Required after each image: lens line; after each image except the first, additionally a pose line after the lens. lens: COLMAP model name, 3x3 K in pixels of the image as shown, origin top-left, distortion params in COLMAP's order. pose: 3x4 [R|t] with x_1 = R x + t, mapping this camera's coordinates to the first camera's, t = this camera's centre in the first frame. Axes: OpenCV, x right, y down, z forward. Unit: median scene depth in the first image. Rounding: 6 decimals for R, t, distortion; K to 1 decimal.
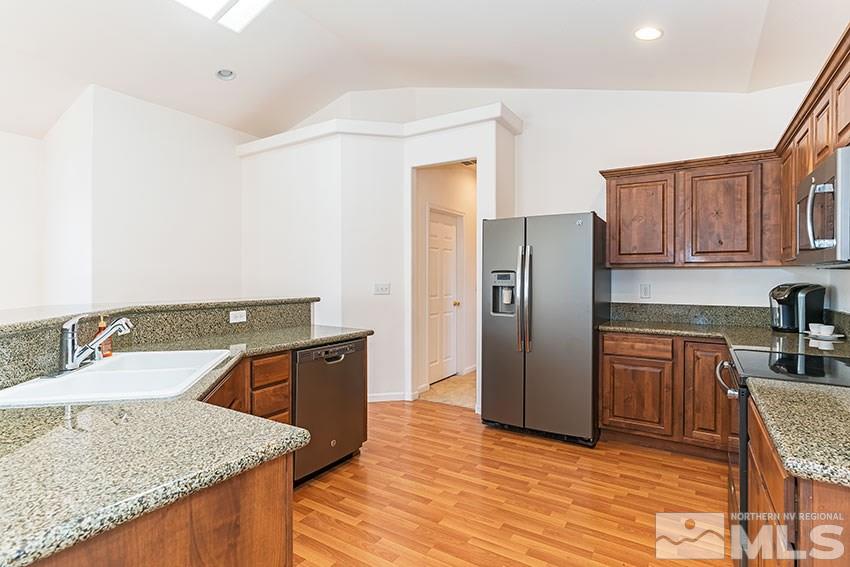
lens RADIAL K [[433.6, 0, 424.9], [0, 433.6, 280.1], [0, 0, 1]] dist [-0.000828, 0.000200]
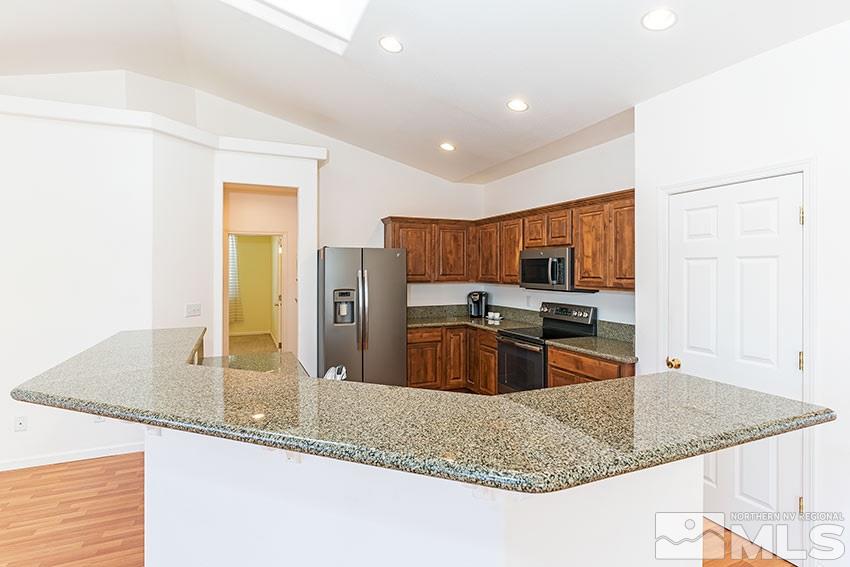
lens RADIAL K [[433.6, 0, 422.7], [0, 433.6, 277.7], [0, 0, 1]] dist [-0.000828, 0.000200]
pose [[0.572236, -0.018085, 0.819889, -0.781200], [0.010469, 0.999836, 0.014748, -0.077536], [-0.820022, 0.000144, 0.572332, 0.110375]]
